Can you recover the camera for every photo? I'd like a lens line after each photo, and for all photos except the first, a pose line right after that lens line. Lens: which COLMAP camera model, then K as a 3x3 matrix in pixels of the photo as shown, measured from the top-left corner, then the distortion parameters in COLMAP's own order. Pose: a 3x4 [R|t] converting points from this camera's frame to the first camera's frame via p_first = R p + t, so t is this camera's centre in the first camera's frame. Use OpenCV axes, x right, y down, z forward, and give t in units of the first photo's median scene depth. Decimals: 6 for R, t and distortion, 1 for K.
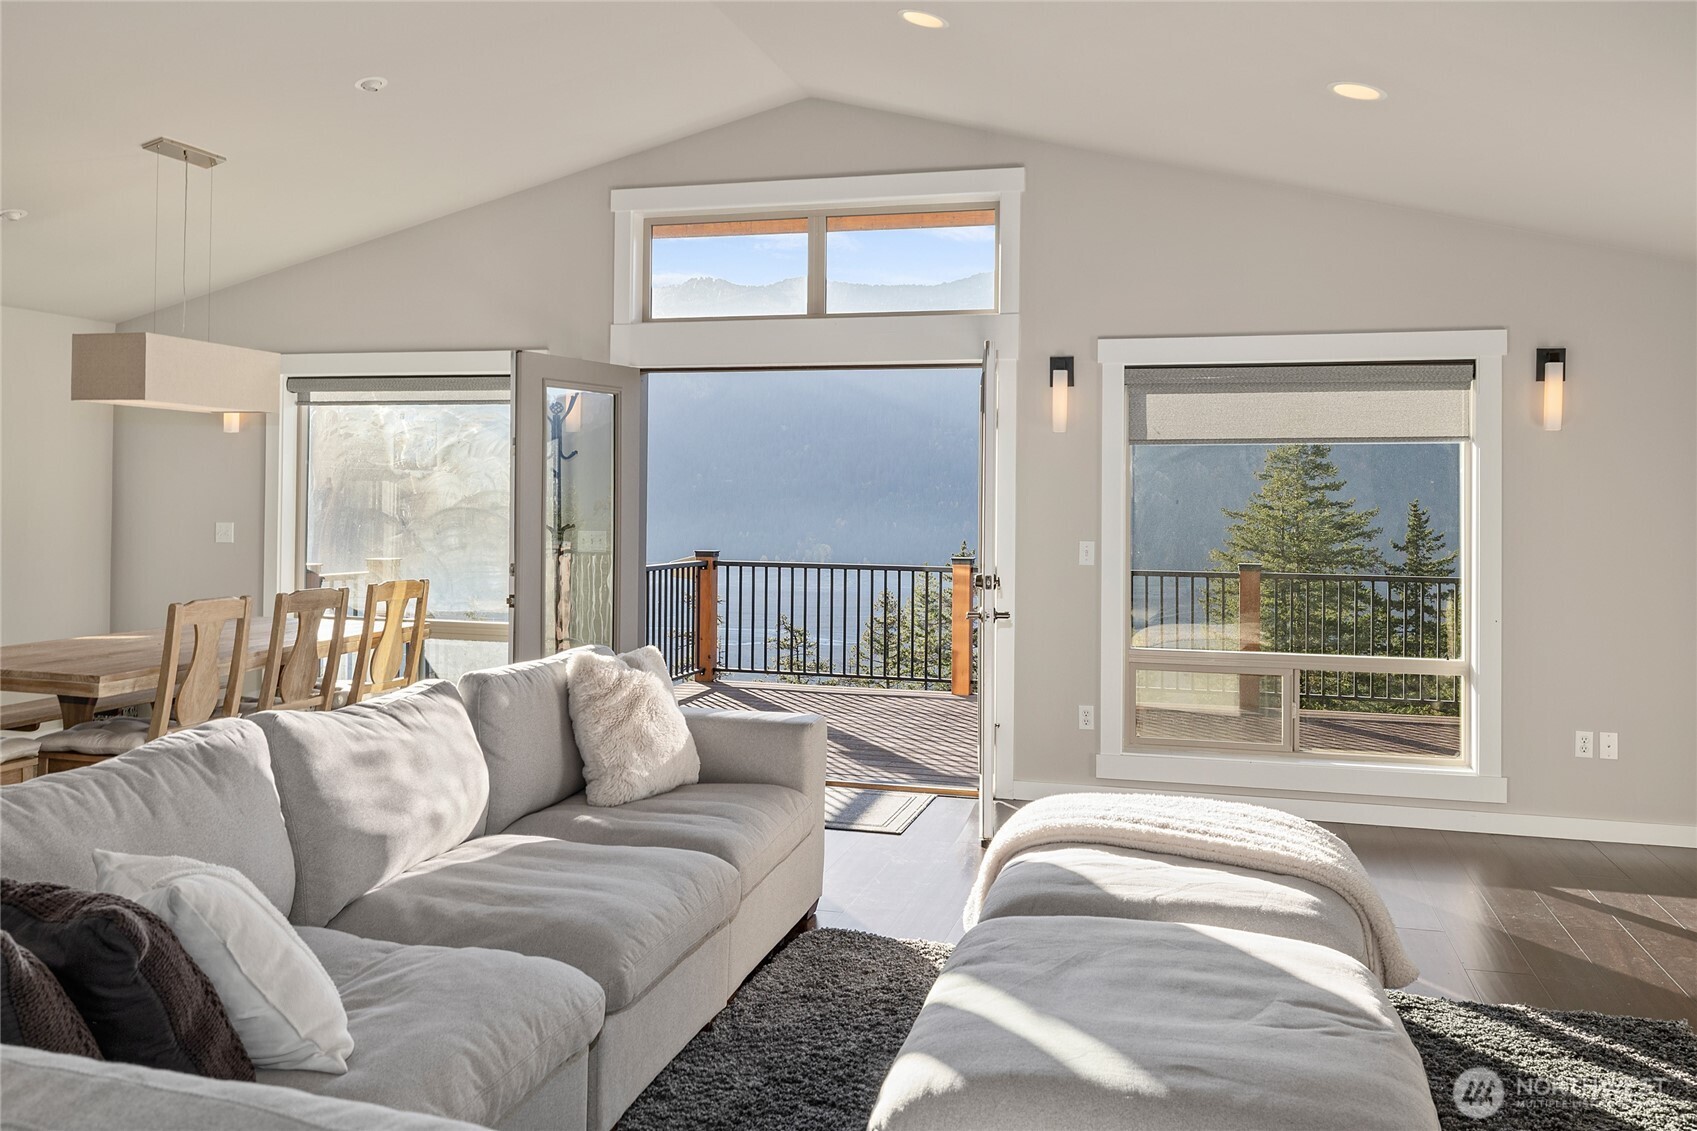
lens RADIAL K [[1355.2, 0, 835.9], [0, 1355.2, 482.8], [0, 0, 1]] dist [-0.001724, -0.001557]
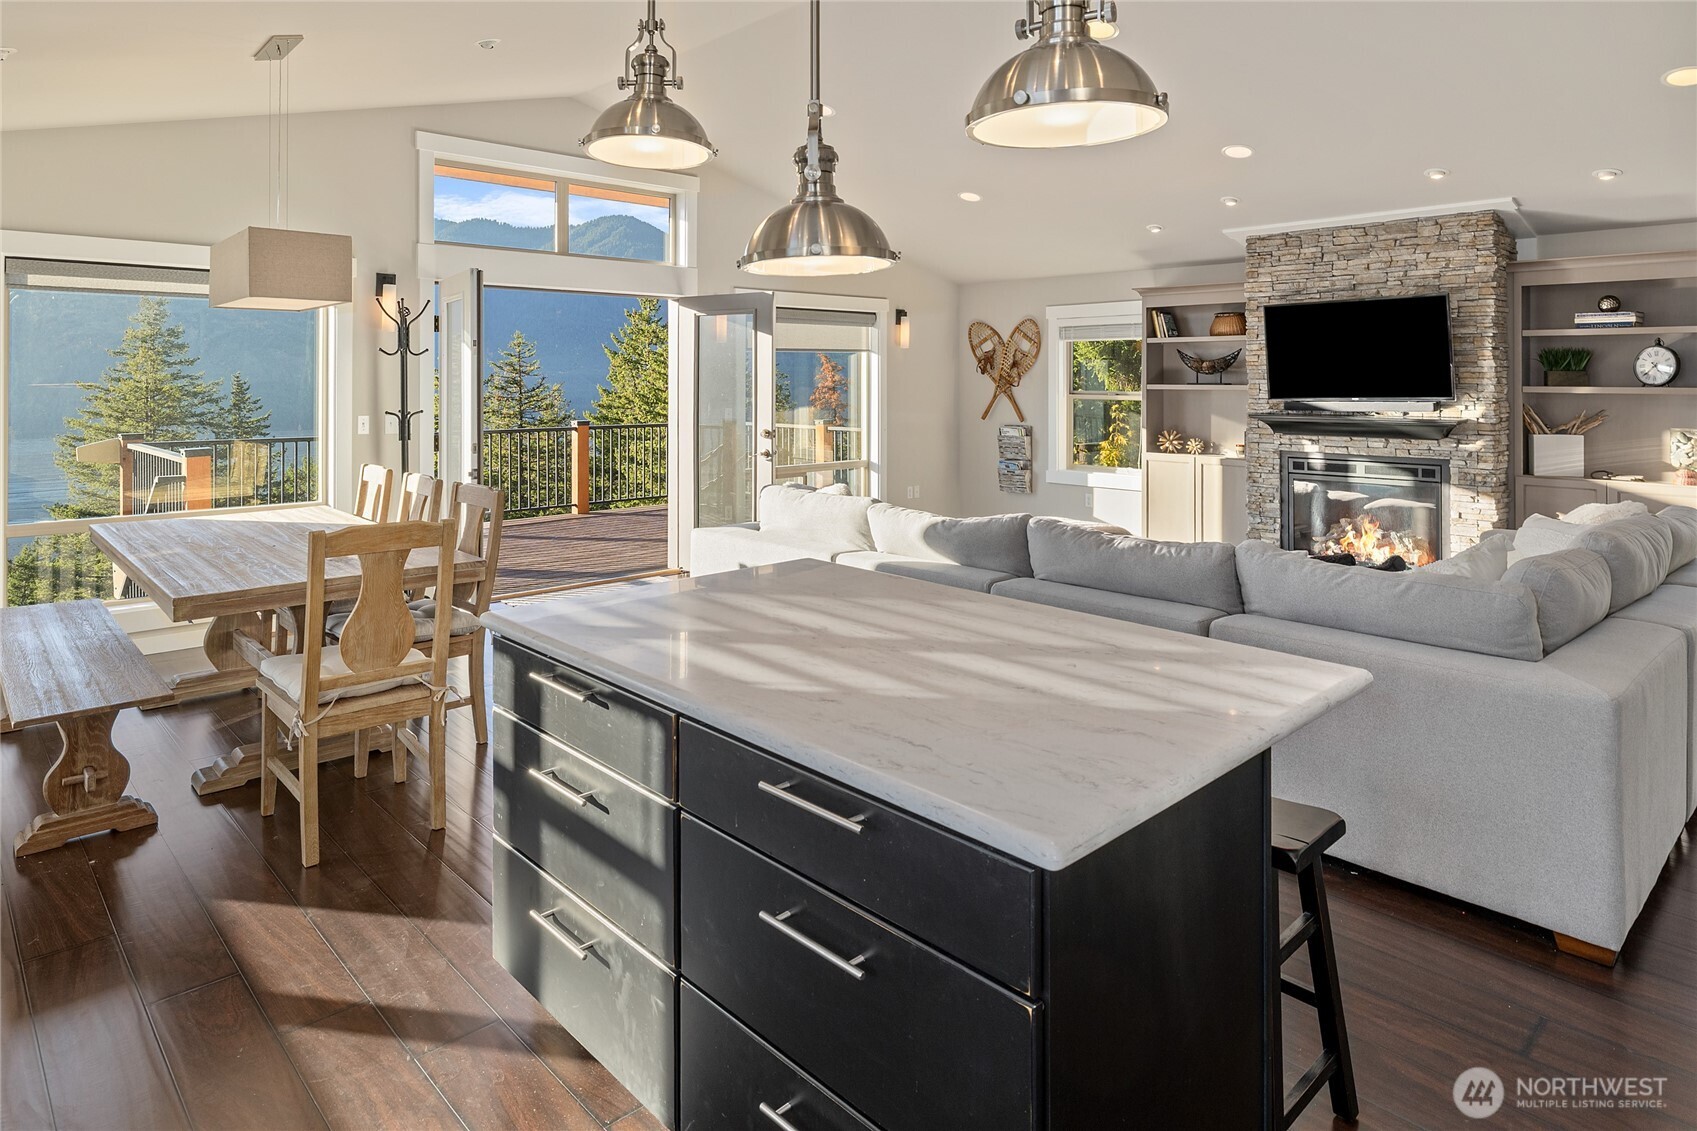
lens RADIAL K [[986.0, 0, 844.8], [0, 986.0, 372.4], [0, 0, 1]] dist [-0.001348, 0.000517]
pose [[0.520113, -0.005542, 0.854079, -0.745168], [-0.006803, 0.999920, 0.010631, -0.014244], [-0.854070, -0.011339, 0.520034, 0.228025]]
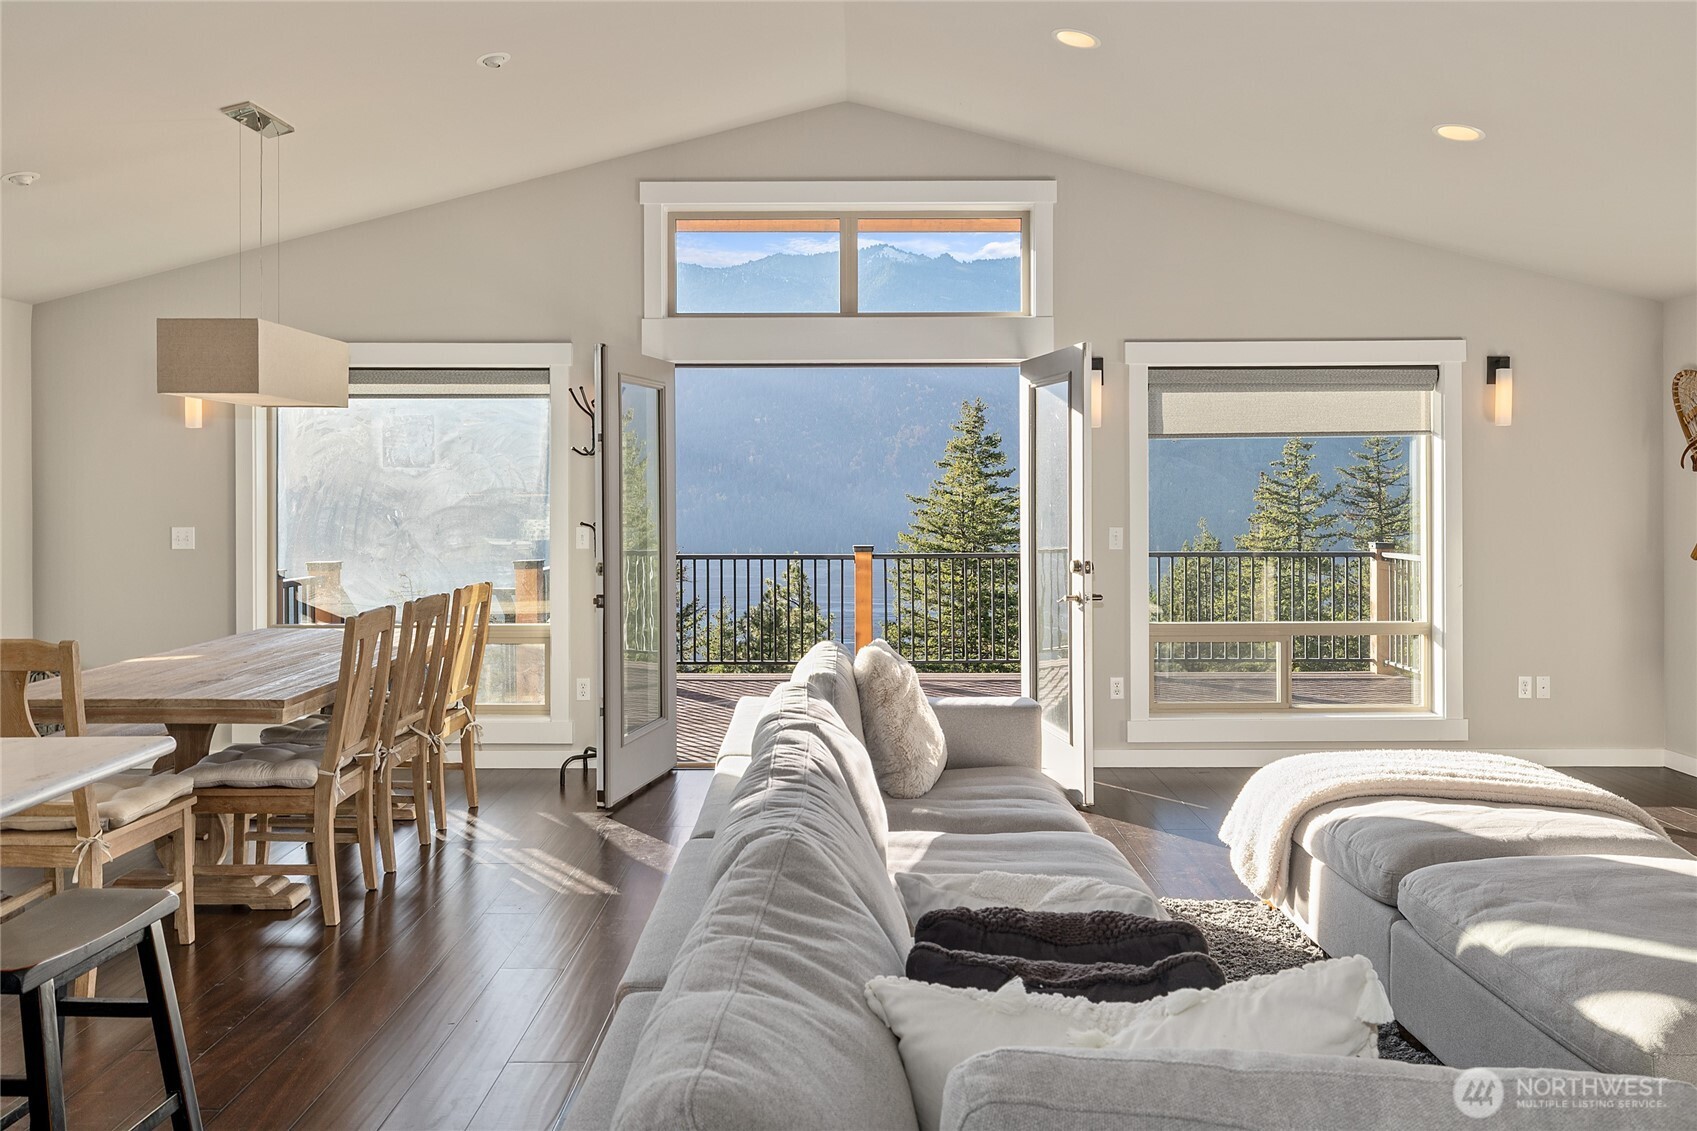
lens RADIAL K [[1297.6, 0, 855.2], [0, 1297.6, 492.4], [0, 0, 1]] dist [-0.002215, -0.000574]
pose [[0.963139, -0.014447, 0.268615, -0.282137], [0.010407, 0.999810, 0.016459, -0.003986], [-0.268802, -0.013057, 0.963107, 0.046645]]
